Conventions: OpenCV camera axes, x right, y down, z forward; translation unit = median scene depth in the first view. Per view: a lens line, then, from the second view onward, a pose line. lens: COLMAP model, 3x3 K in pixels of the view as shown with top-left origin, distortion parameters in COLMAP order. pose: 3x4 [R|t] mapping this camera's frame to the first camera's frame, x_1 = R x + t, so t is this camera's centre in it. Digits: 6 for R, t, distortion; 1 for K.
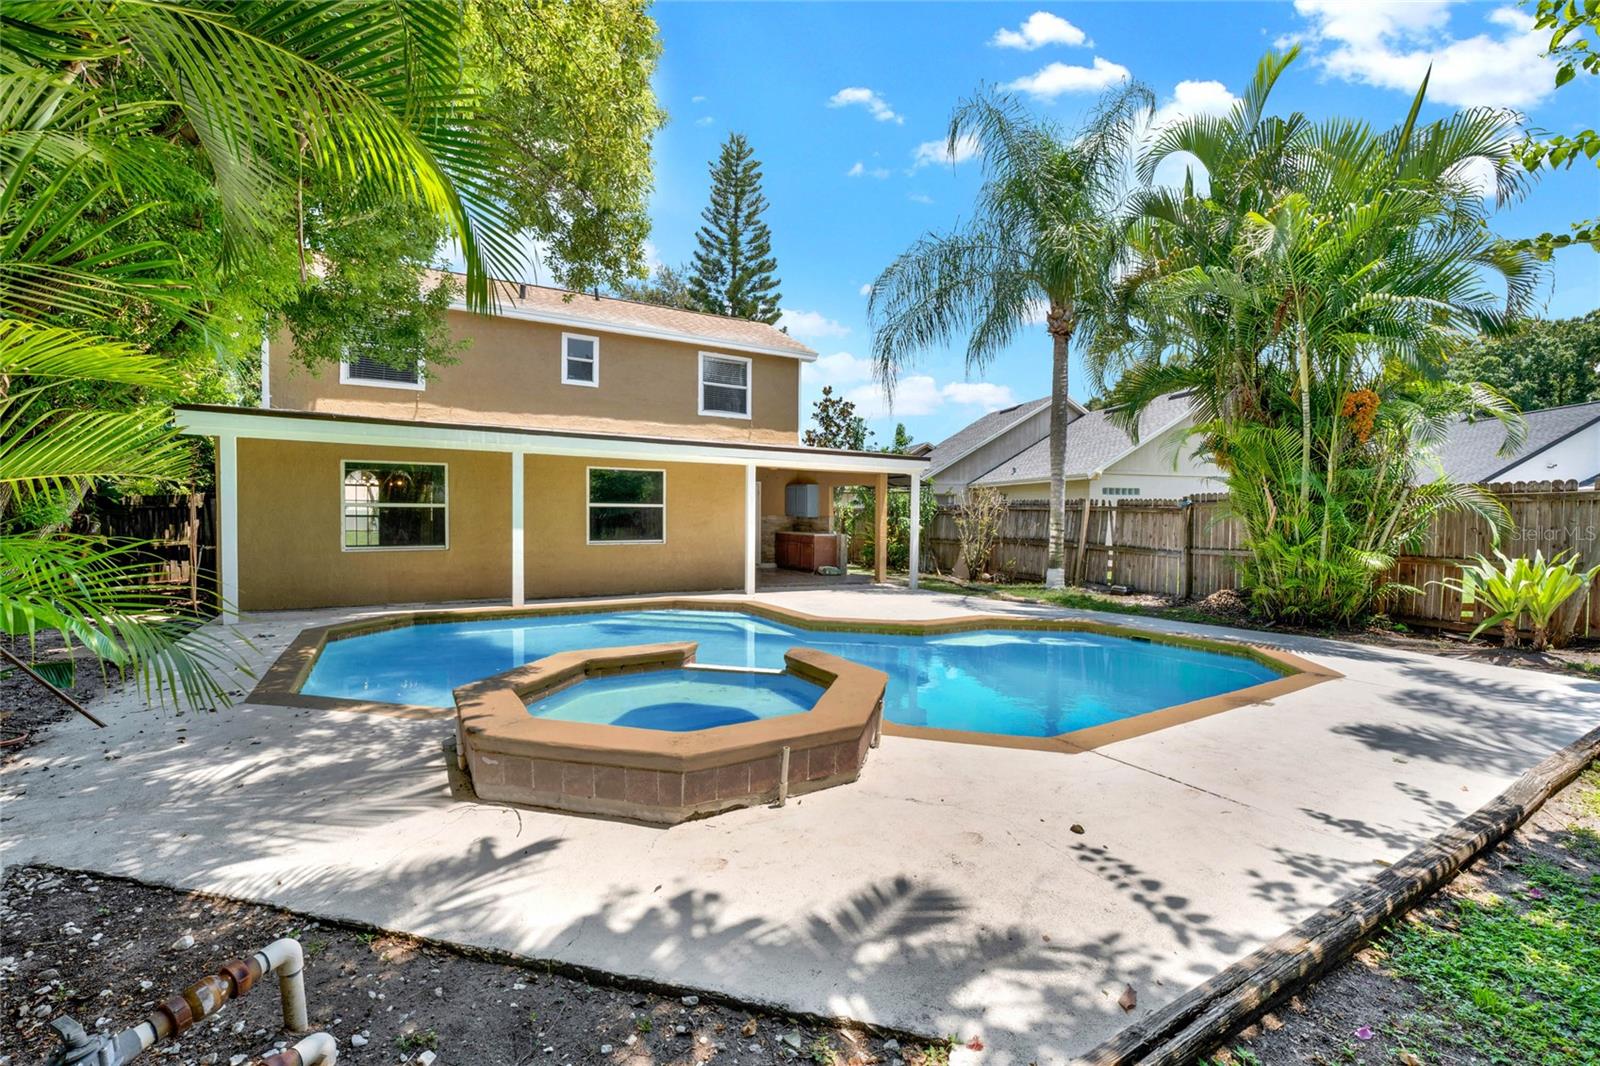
lens RADIAL K [[670.2, 0, 800.0], [0, 670.2, 533.0], [0, 0, 1]] dist [-0.001331, -0.000121]
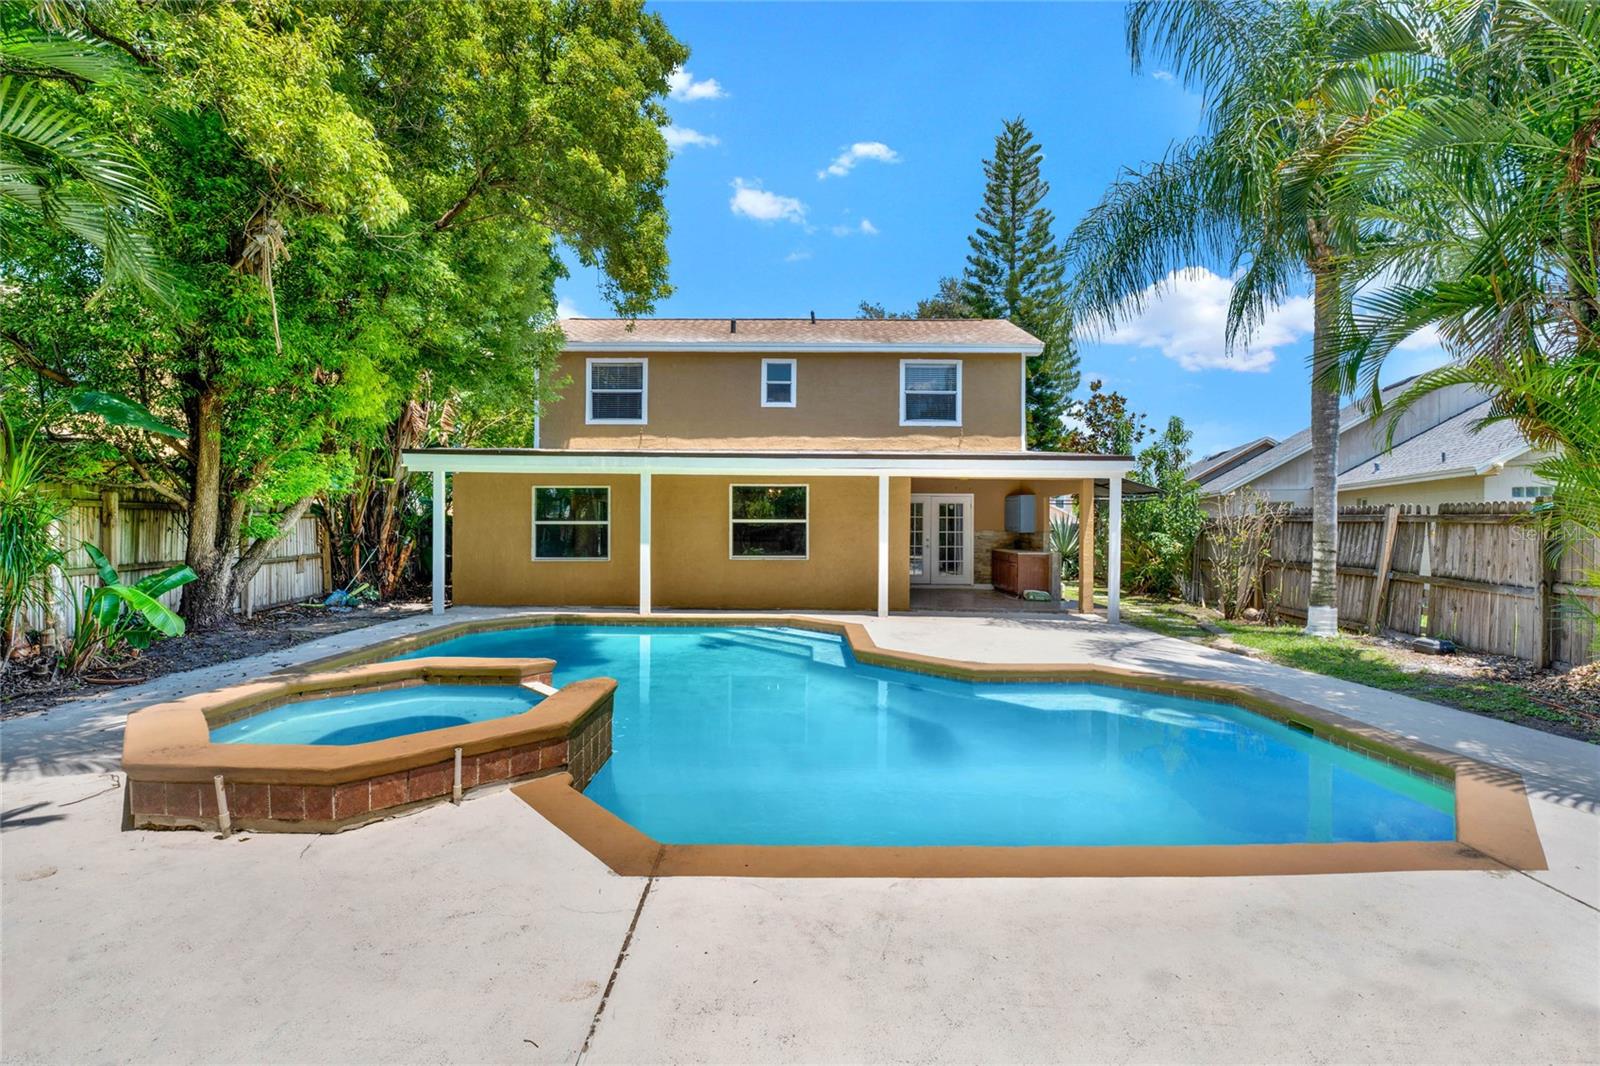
lens RADIAL K [[663.0, 0, 796.9], [0, 663.0, 545.5], [0, 0, 1]] dist [-0.012604, -0.000233]
pose [[0.862658, 0.007482, -0.505732, 0.260032], [-0.010823, 0.999935, -0.003669, -0.001203], [0.505671, 0.008638, 0.862683, 0.148116]]
